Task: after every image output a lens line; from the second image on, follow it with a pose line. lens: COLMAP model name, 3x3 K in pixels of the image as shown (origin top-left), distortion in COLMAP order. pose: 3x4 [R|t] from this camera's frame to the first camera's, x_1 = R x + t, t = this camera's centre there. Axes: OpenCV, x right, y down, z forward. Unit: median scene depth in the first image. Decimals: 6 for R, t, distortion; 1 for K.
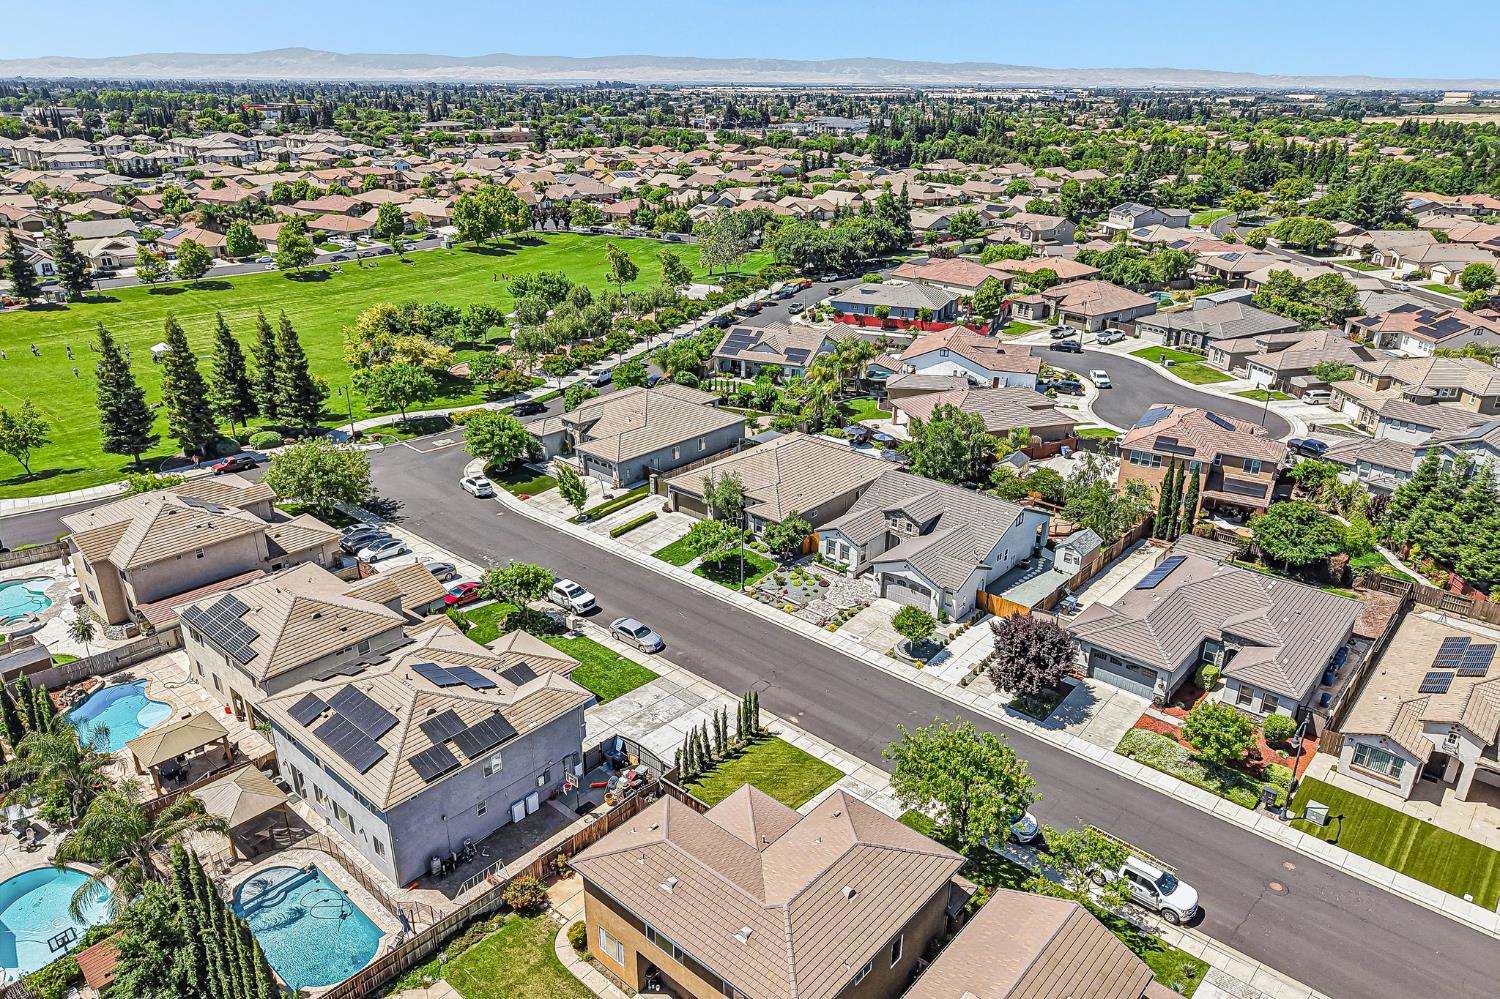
lens RADIAL K [[999.6, 0, 750.0], [0, 999.6, 499.5], [0, 0, 1]] dist [0.048083, -0.063757]
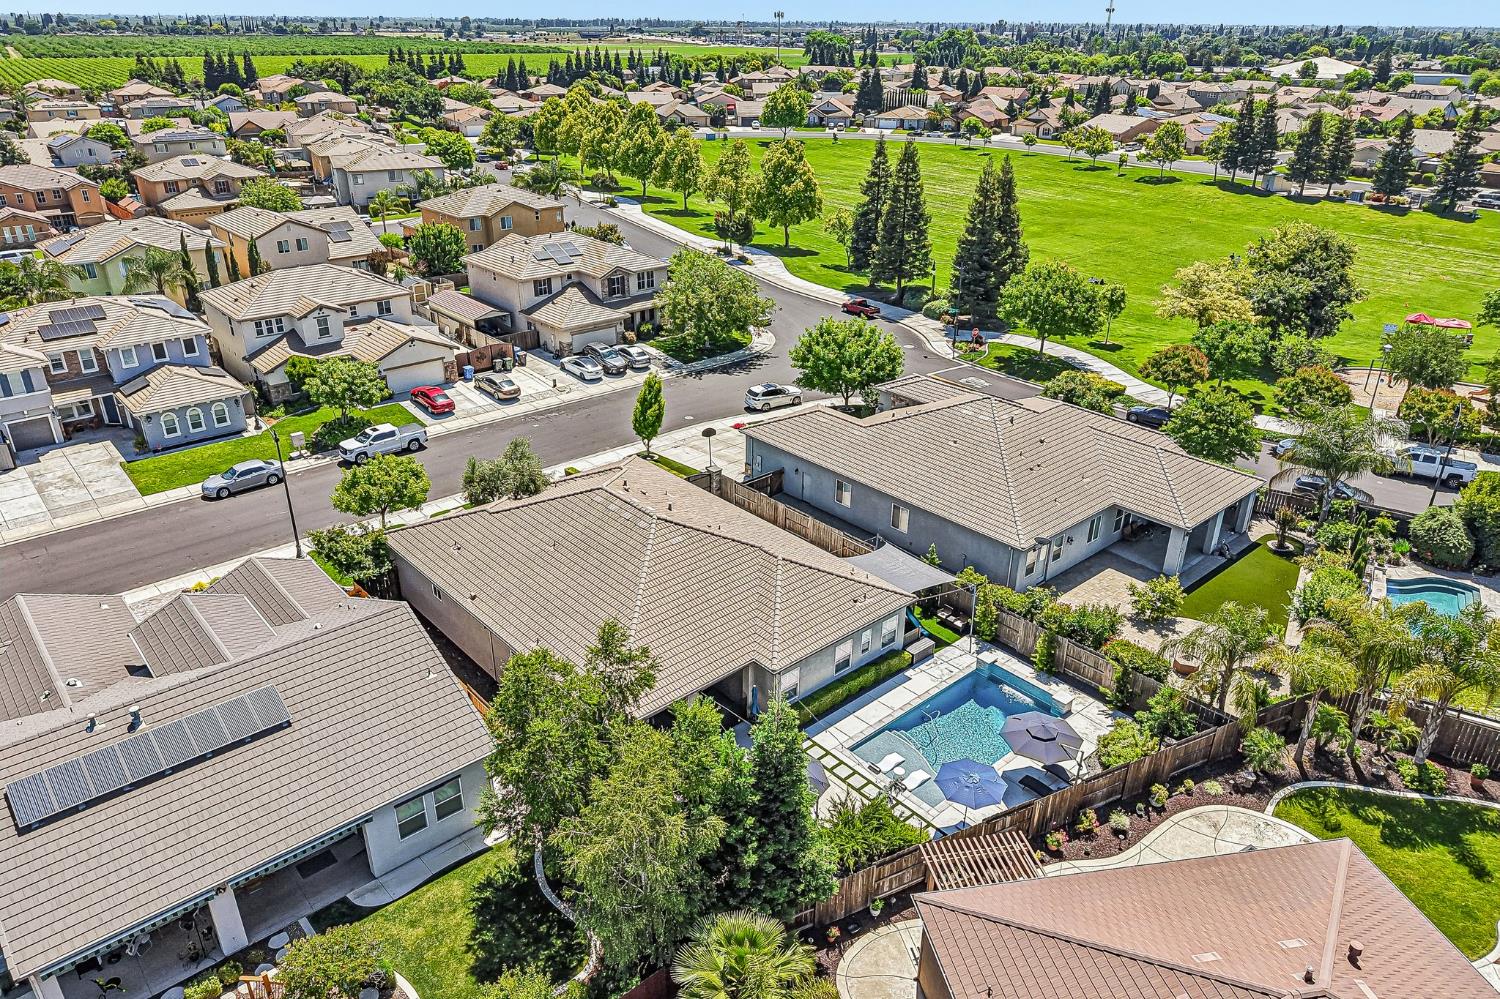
lens RADIAL K [[999.6, 0, 750.0], [0, 999.6, 499.5], [0, 0, 1]] dist [0.048083, -0.063757]
pose [[-0.122346, 0.418949, -0.899729, 0.445754], [-0.390633, 0.813043, 0.431703, -0.278253], [0.912380, 0.404281, 0.064183, 1.036439]]
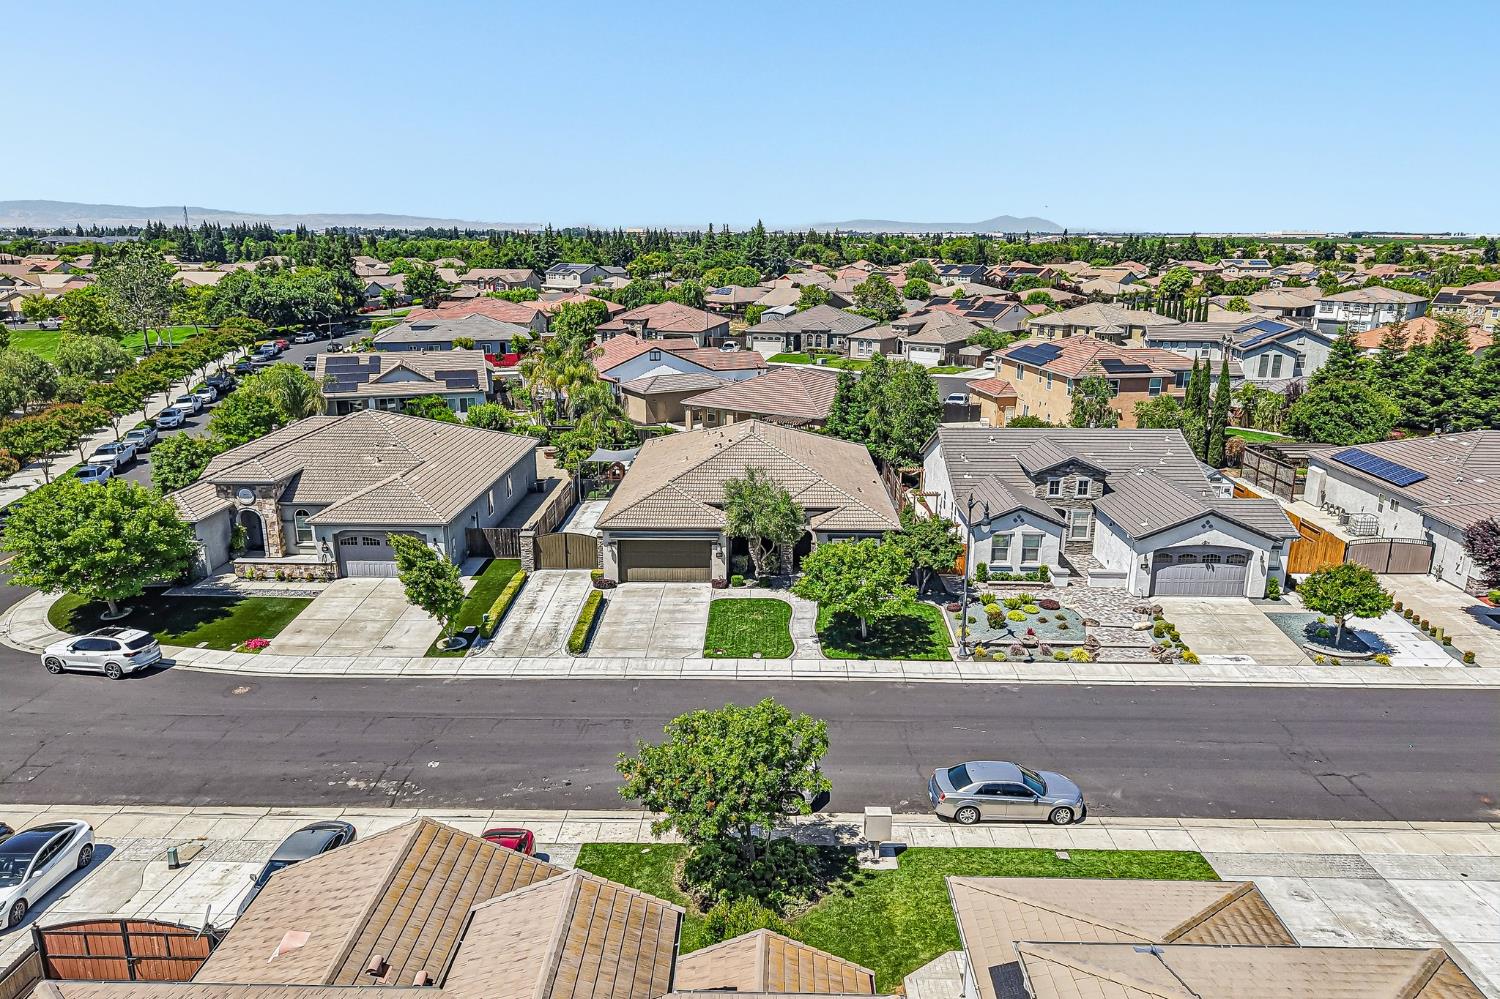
lens RADIAL K [[999.6, 0, 750.0], [0, 999.6, 499.5], [0, 0, 1]] dist [0.048083, -0.063757]
pose [[0.764778, -0.172168, 0.620865, -0.335230], [0.250523, 0.967269, -0.040365, 0.008156], [-0.593593, 0.186411, 0.782878, 0.566888]]
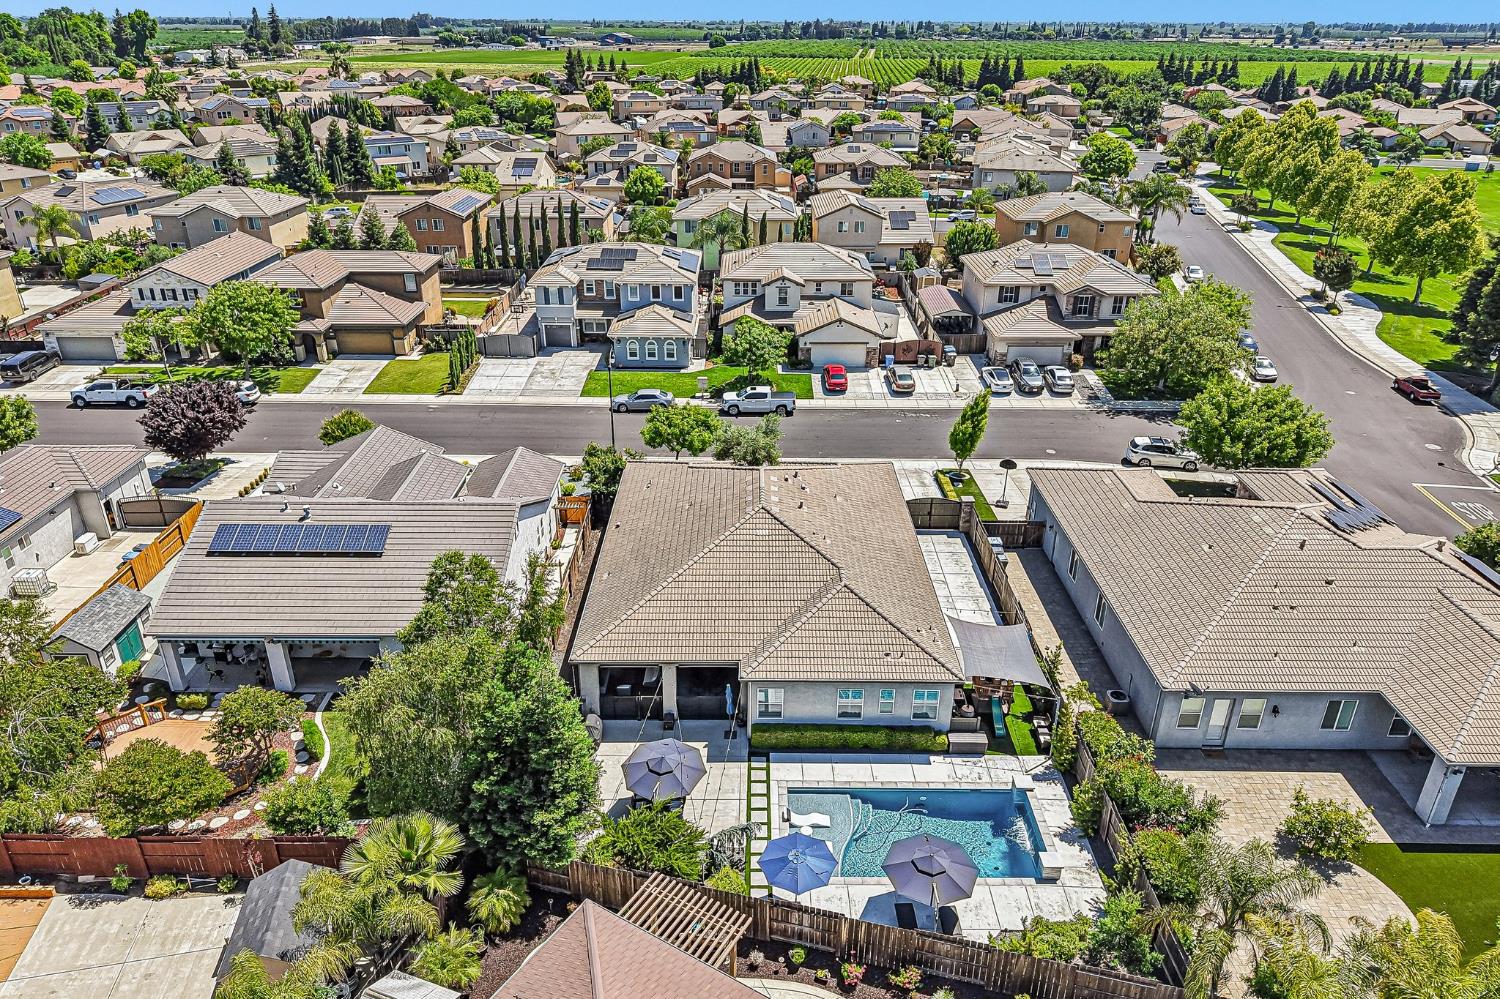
lens RADIAL K [[999.6, 0, 750.0], [0, 999.6, 499.5], [0, 0, 1]] dist [0.048083, -0.063757]
pose [[-0.750779, 0.274059, -0.601018, 0.330755], [-0.263372, 0.710223, 0.652855, -0.360487], [0.605777, 0.648441, -0.461041, 1.233263]]
